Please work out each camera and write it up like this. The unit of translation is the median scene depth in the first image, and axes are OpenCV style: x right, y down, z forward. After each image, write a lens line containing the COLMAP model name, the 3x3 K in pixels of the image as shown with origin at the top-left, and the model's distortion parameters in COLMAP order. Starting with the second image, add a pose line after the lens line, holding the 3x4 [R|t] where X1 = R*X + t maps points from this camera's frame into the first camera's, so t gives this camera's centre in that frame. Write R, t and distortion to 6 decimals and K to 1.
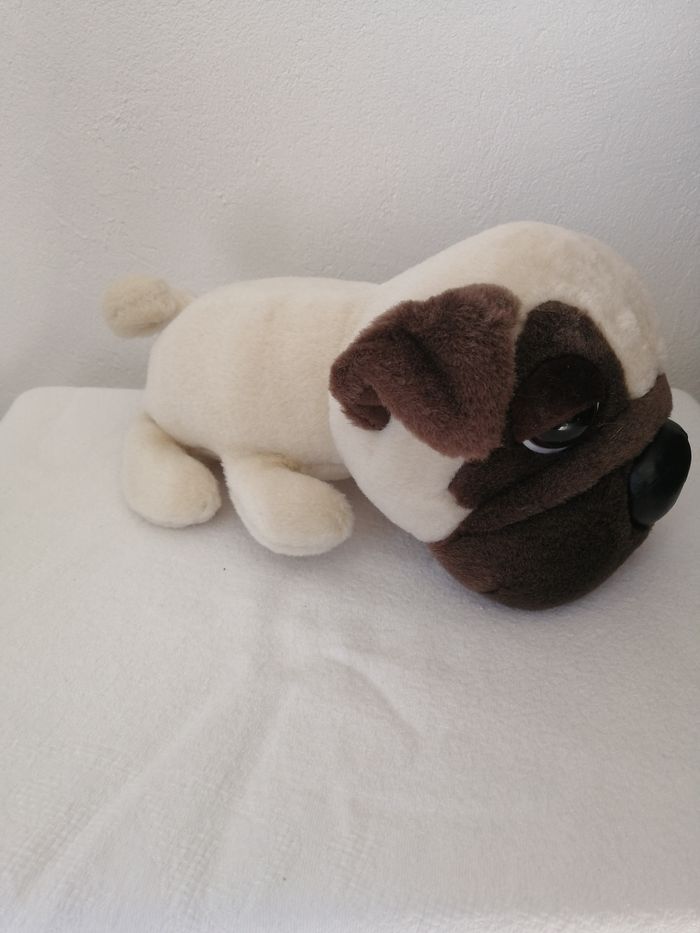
lens RADIAL K [[751.3, 0, 350.0], [0, 751.3, 466.5], [0, 0, 1]] dist [-0.033380, 0.073067]
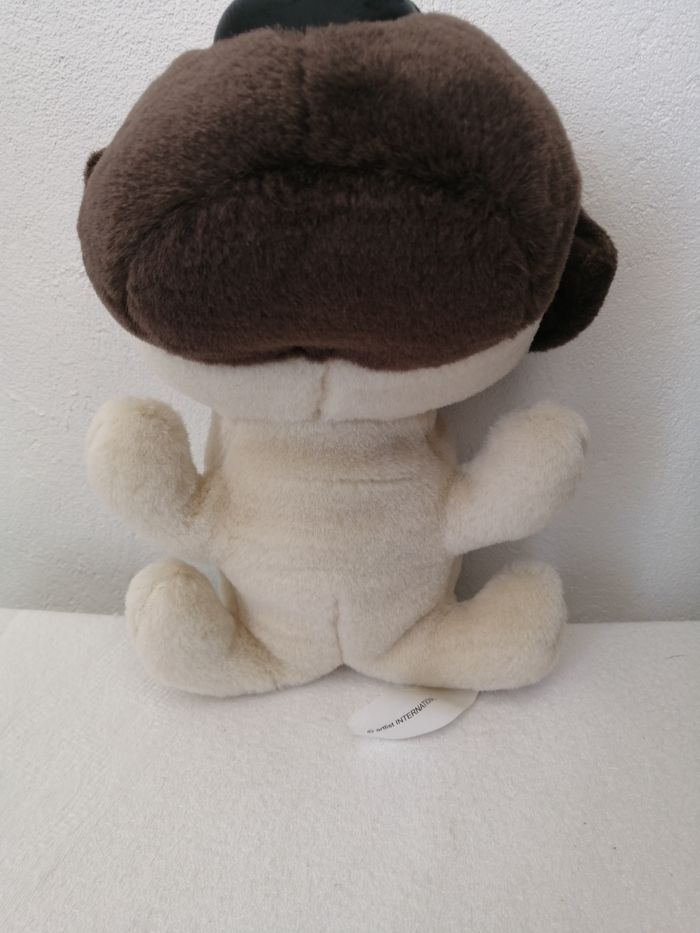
lens RADIAL K [[751.3, 0, 350.0], [0, 751.3, 466.5], [0, 0, 1]] dist [-0.033380, 0.073067]
pose [[0.998707, 0.006469, -0.050424, 0.008839], [-0.013727, 0.989345, -0.144940, -0.165056], [0.048950, 0.145444, 0.988155, 0.289771]]
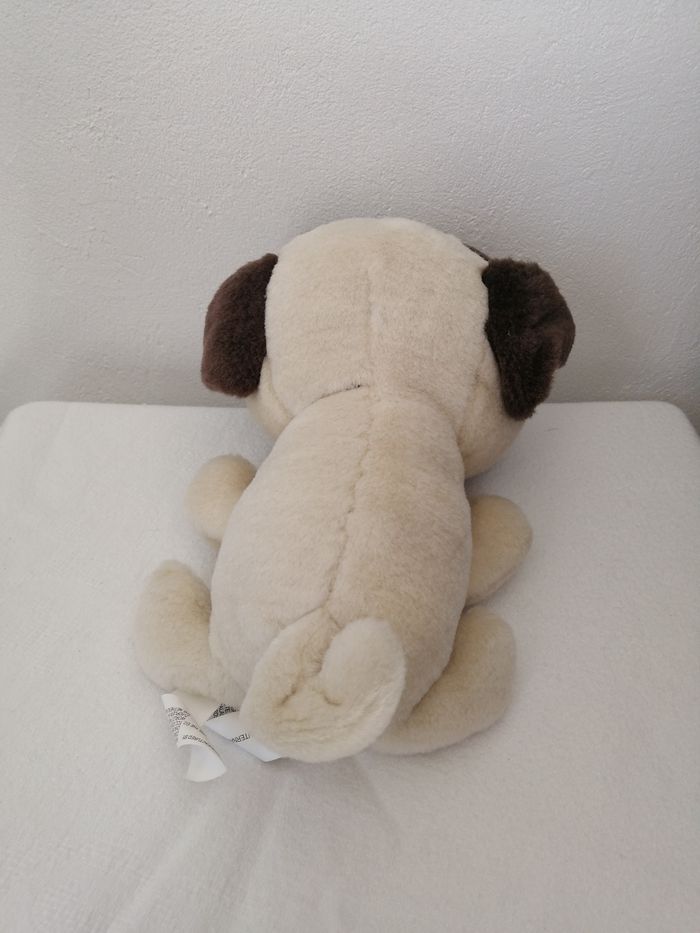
lens RADIAL K [[751.3, 0, 350.0], [0, 751.3, 466.5], [0, 0, 1]] dist [-0.033380, 0.073067]
pose [[0.999993, 0.001213, 0.003464, 0.007181], [-0.001836, 0.982565, 0.185908, -0.238405], [-0.003178, -0.185914, 0.982561, 0.008814]]
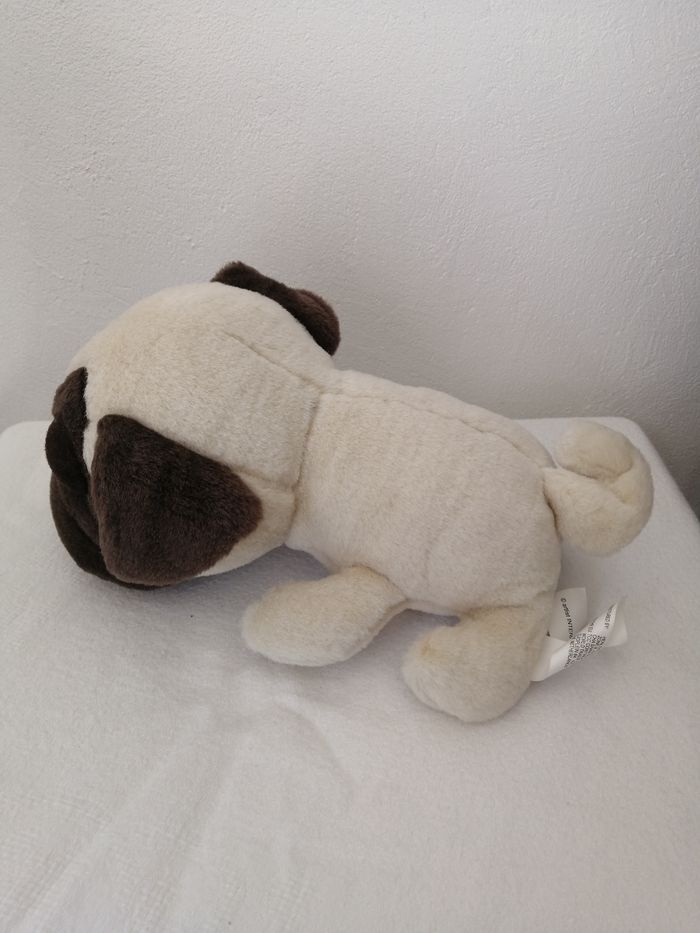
lens RADIAL K [[751.3, 0, 350.0], [0, 751.3, 466.5], [0, 0, 1]] dist [-0.033380, 0.073067]
pose [[0.999968, -0.007201, -0.003420, 0.057702], [0.007409, 0.997841, 0.065260, -0.125285], [0.002943, -0.065283, 0.997862, -0.066265]]
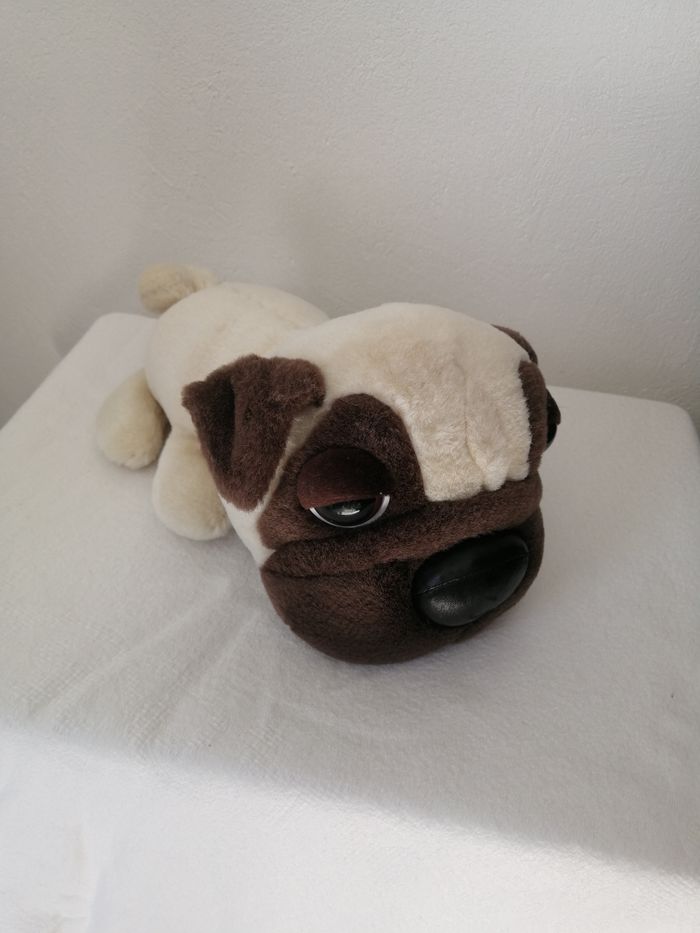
lens RADIAL K [[754.4, 0, 350.0], [0, 754.4, 466.5], [0, 0, 1]] dist [-0.025970, 0.058633]
pose [[0.979130, 0.176331, -0.101058, 0.114202], [-0.162878, 0.978211, 0.128739, -0.093831], [0.121556, -0.109592, 0.986516, -0.152714]]
